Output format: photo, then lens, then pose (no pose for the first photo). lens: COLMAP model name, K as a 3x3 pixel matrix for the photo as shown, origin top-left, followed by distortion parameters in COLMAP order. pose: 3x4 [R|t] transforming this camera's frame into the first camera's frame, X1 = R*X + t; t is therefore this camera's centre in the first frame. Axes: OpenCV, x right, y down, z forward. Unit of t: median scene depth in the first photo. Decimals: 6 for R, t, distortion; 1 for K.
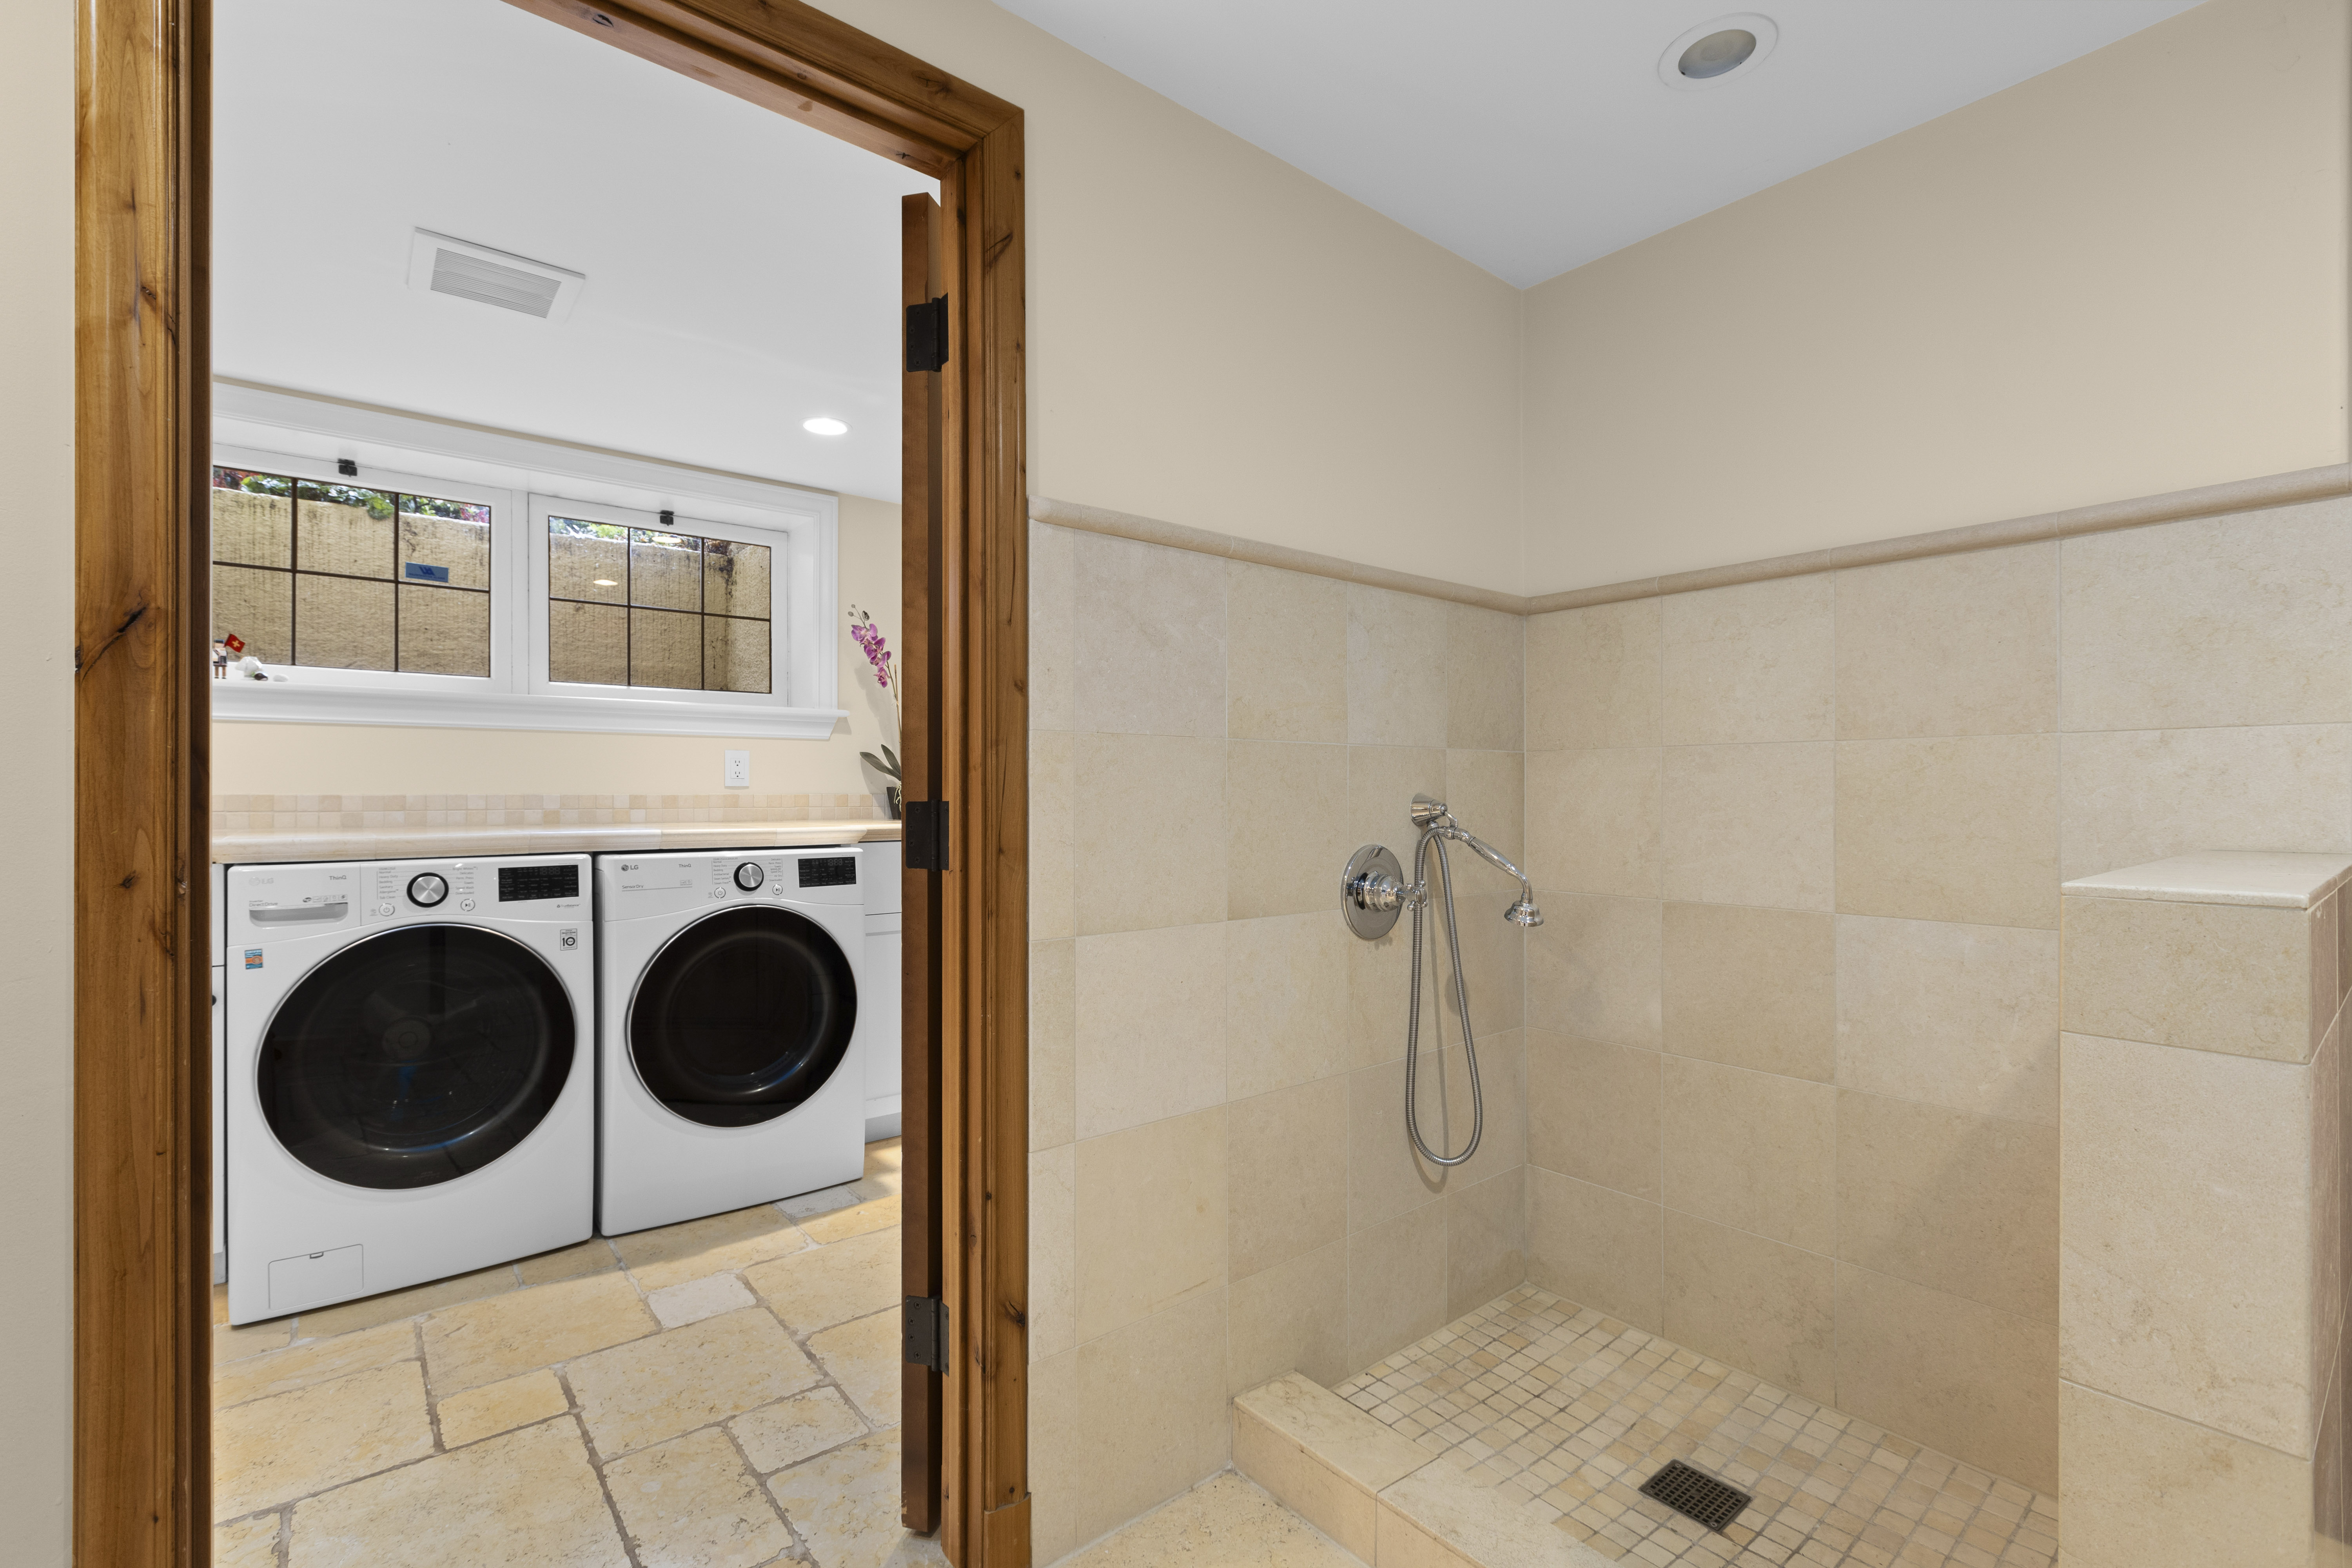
lens RADIAL K [[1065.1, 0, 1179.4], [0, 1065.1, 789.2], [0, 0, 1]] dist [-0.003376, 0.000678]
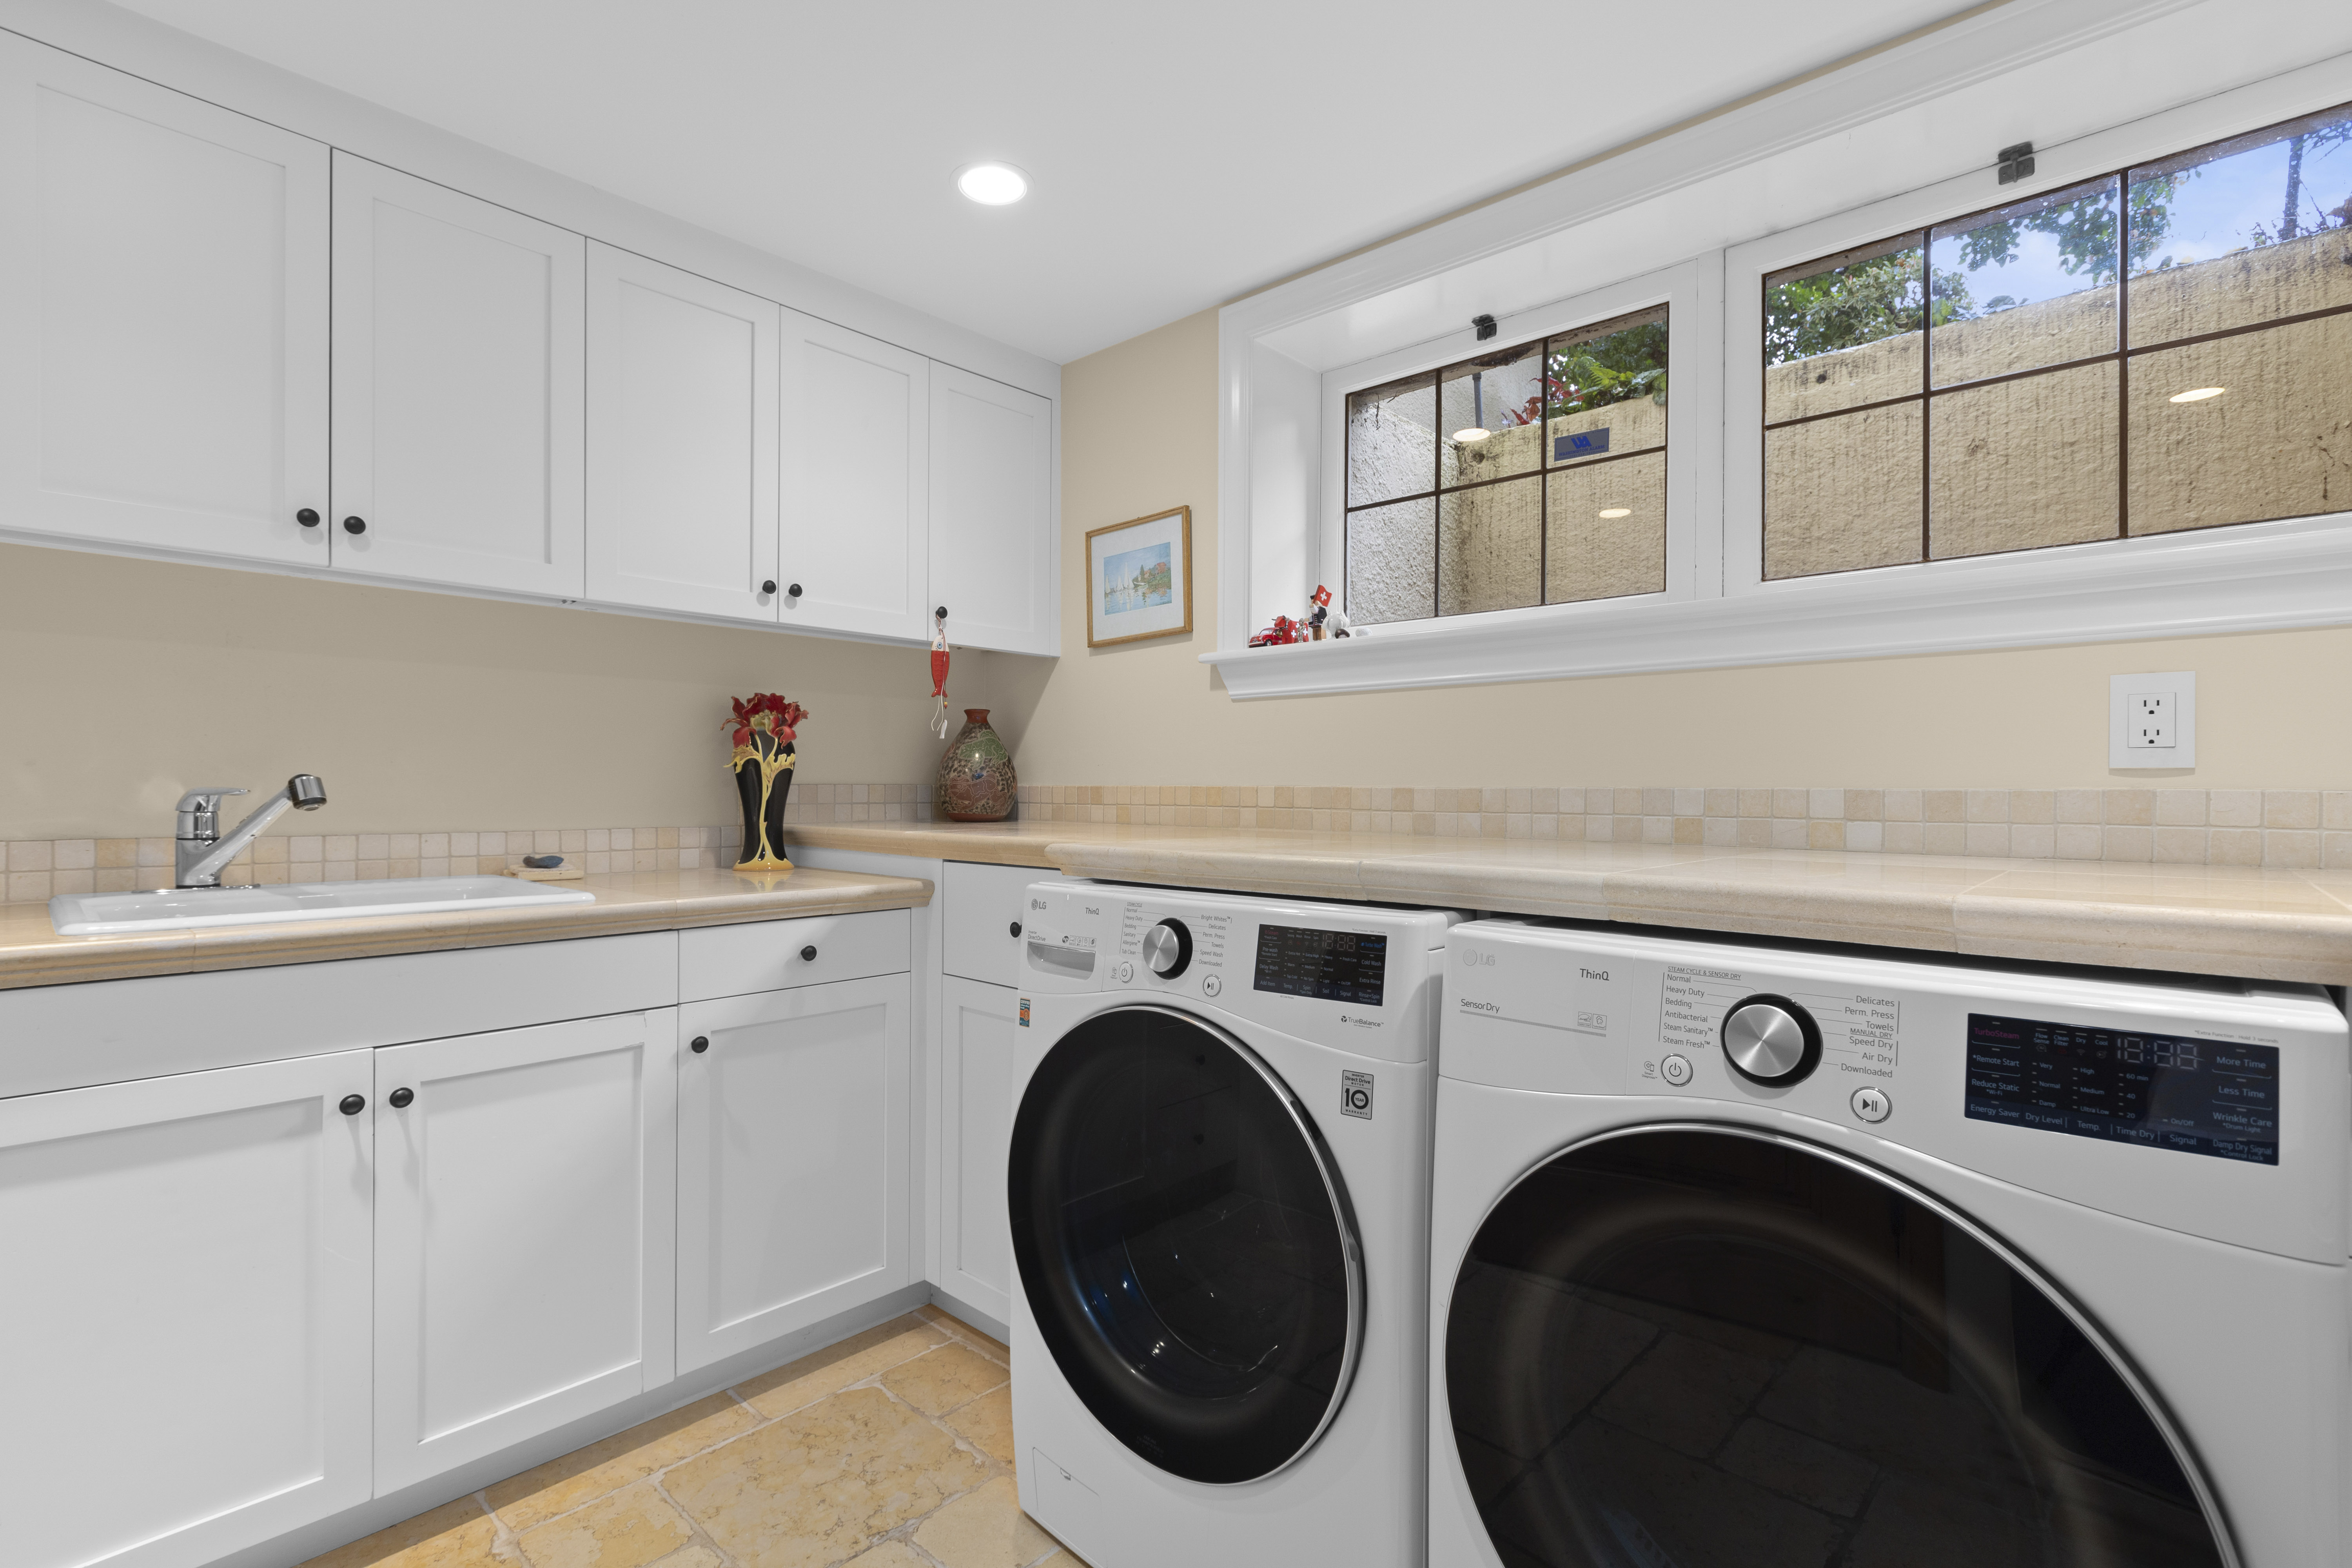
lens RADIAL K [[1065.1, 0, 1180.2], [0, 1065.1, 801.1], [0, 0, 1]] dist [-0.003376, 0.000678]
pose [[0.139198, 0.009494, -0.990219, -0.116373], [-0.003484, 0.999953, 0.009098, 0.008650], [0.990258, 0.002183, 0.139224, 0.779593]]
